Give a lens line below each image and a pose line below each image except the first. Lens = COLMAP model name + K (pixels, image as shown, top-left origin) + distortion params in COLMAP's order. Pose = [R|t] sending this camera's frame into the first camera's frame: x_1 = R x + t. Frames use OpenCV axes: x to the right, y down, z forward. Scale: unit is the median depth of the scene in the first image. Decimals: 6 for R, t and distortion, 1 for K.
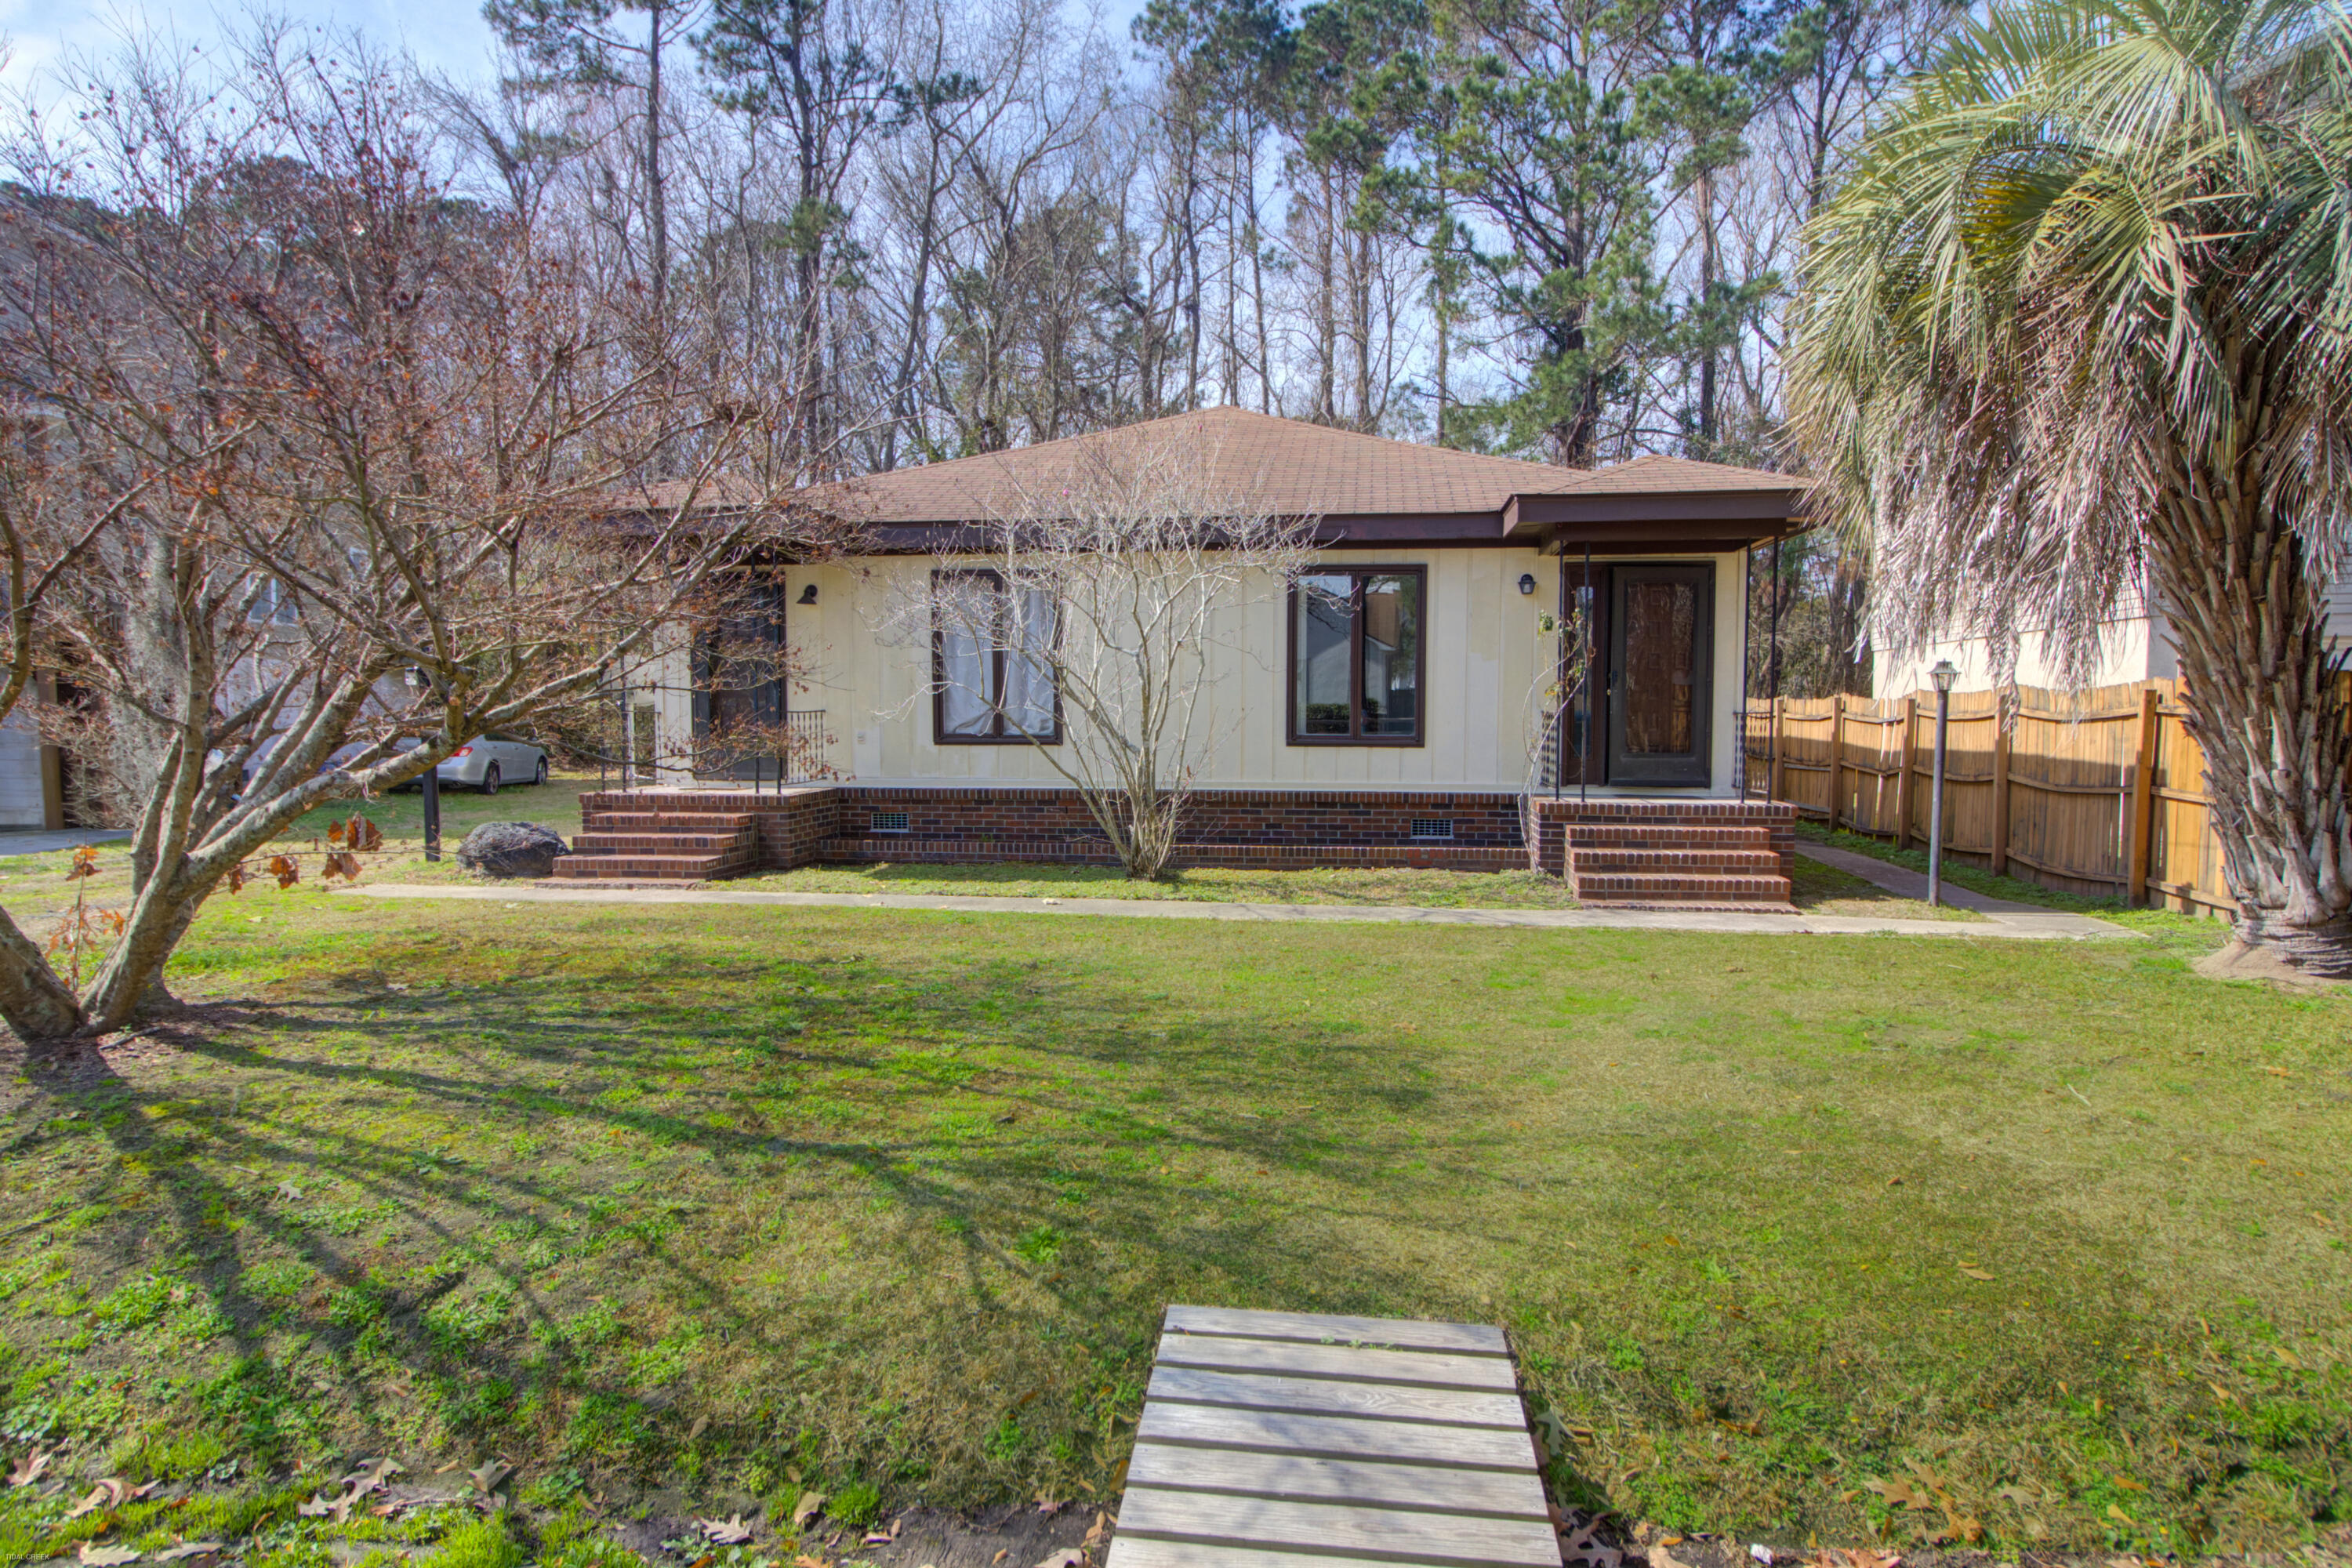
lens RADIAL K [[1086.4, 0, 1165.7], [0, 1086.4, 765.3], [0, 0, 1]] dist [0.009430, -0.000017]
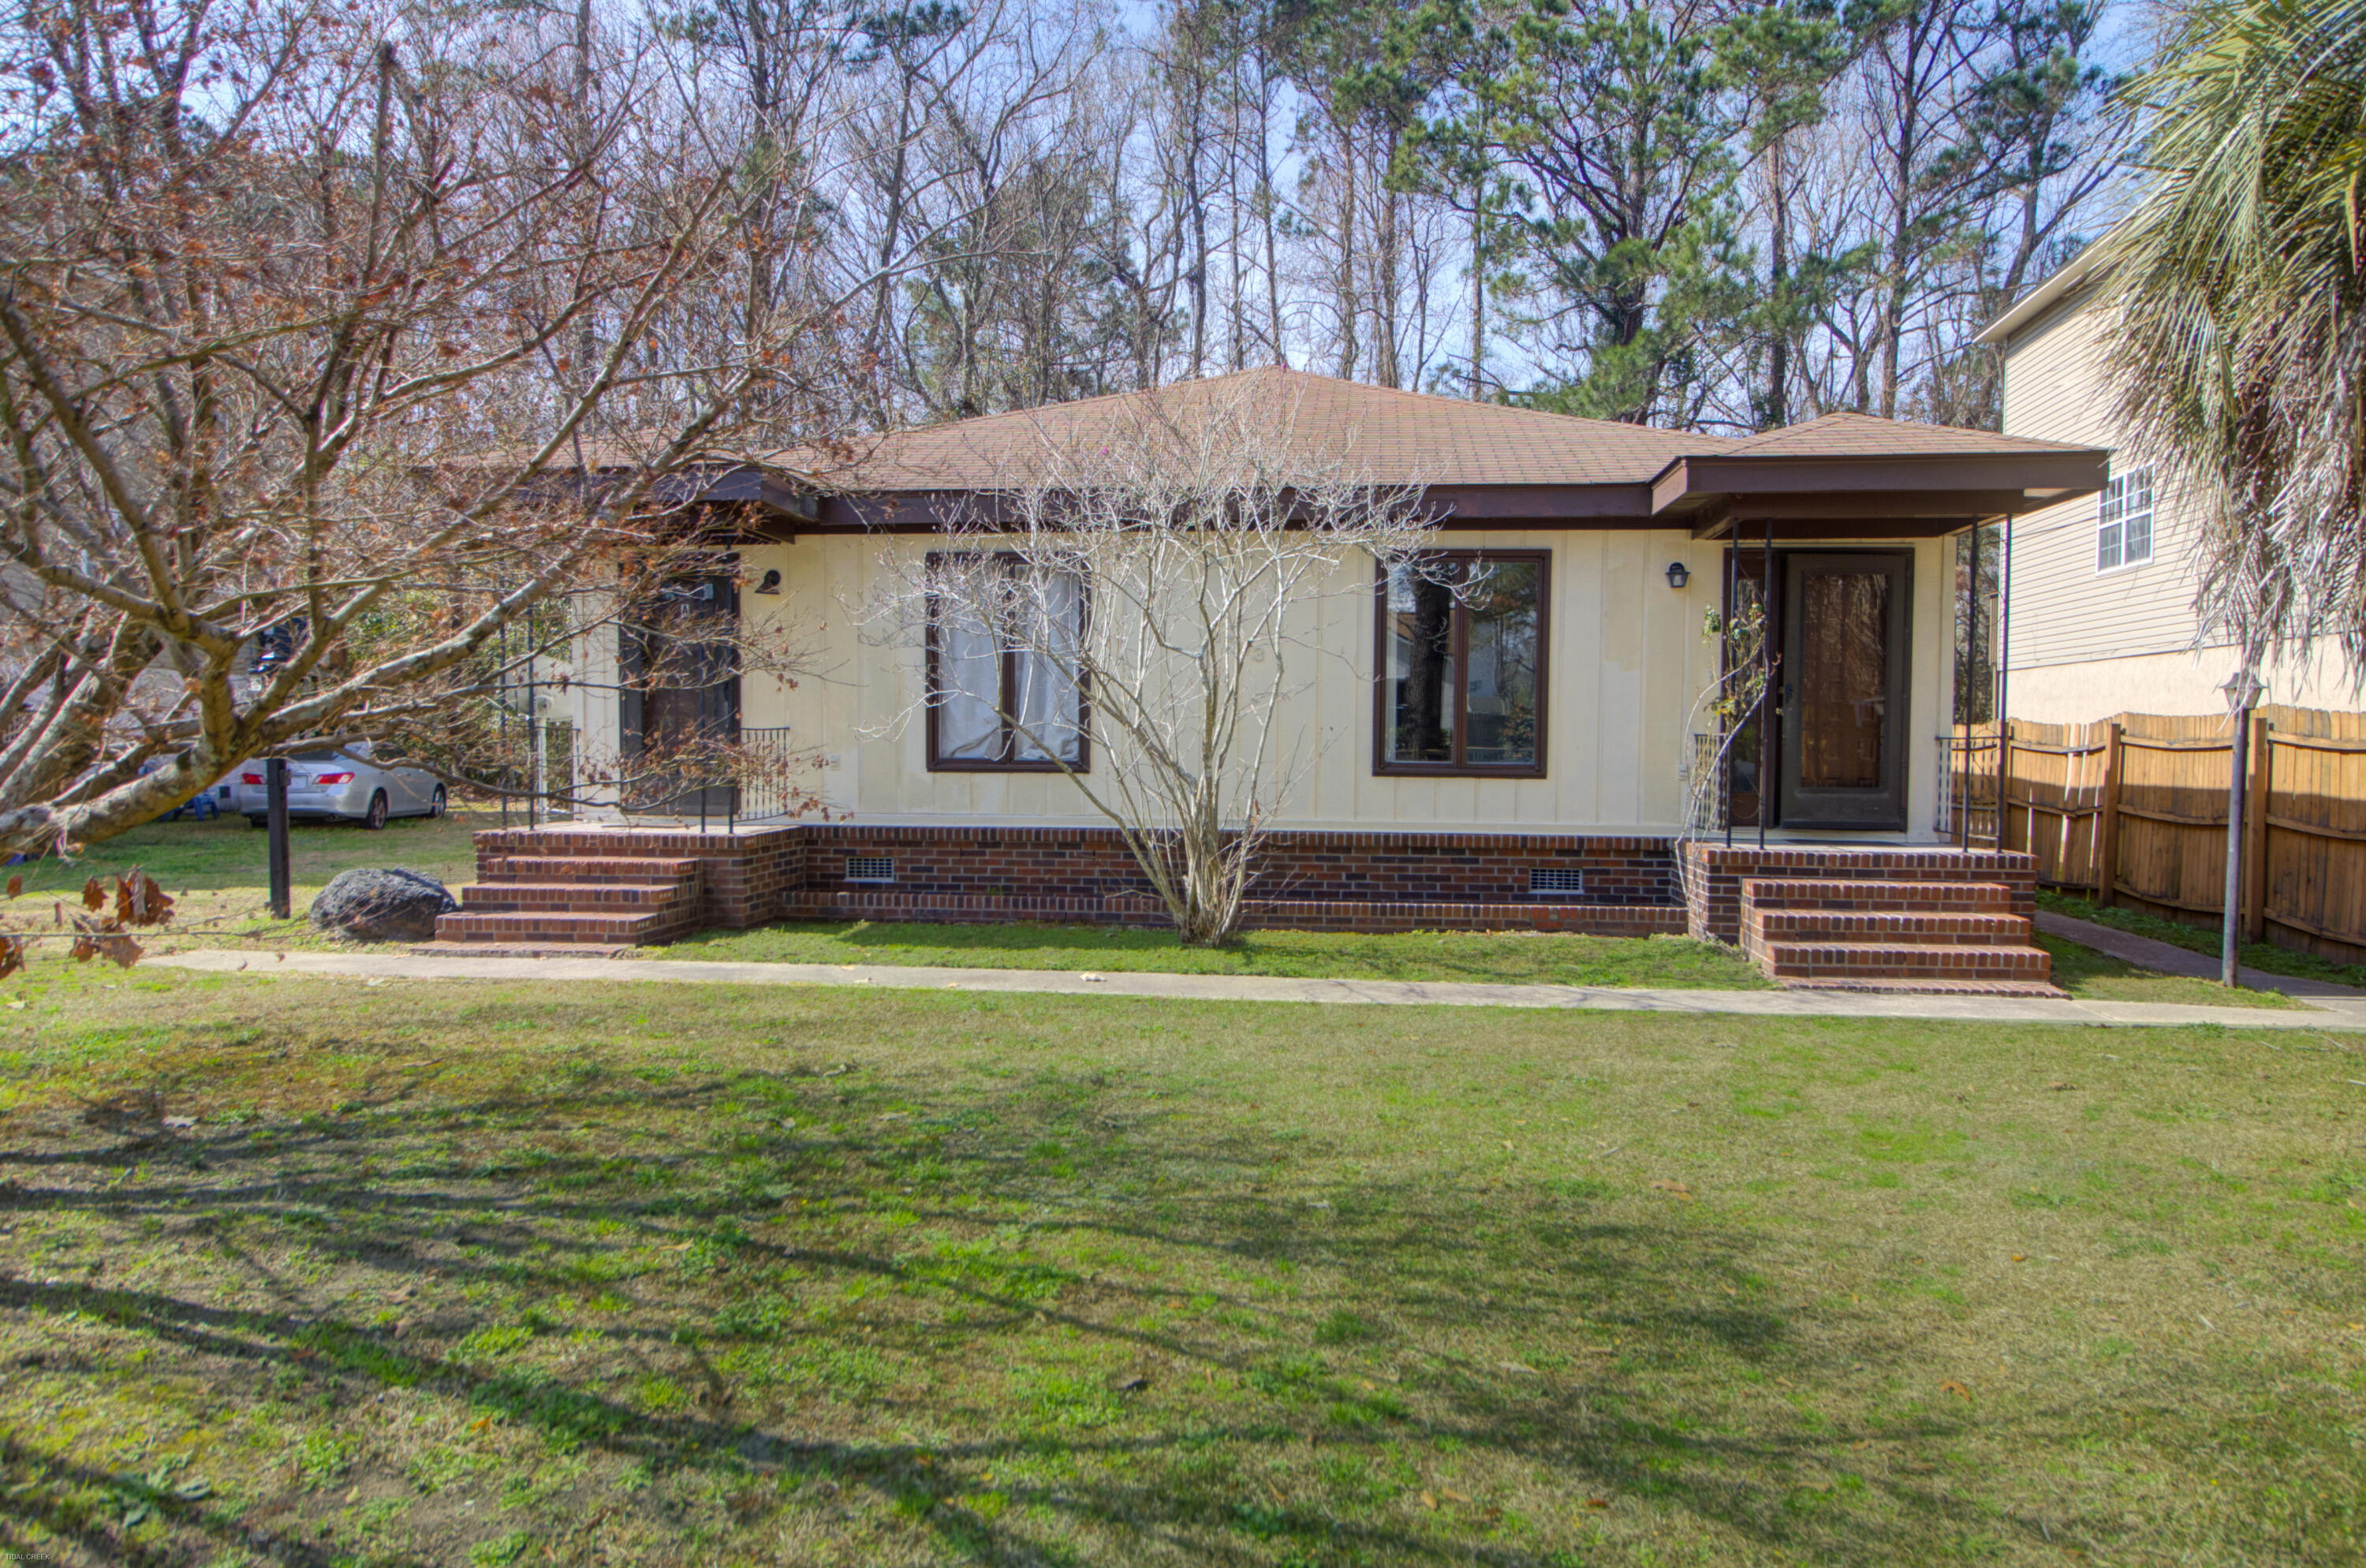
lens RADIAL K [[1221.2, 0, 1183.0], [0, 1221.2, 784.0], [0, 0, 1]] dist [0.003112, -0.001019]
pose [[0.999754, 0.005976, 0.021358, -0.054488], [-0.005742, 0.999923, -0.011001, -0.001502], [-0.021422, 0.010876, 0.999711, 0.125890]]
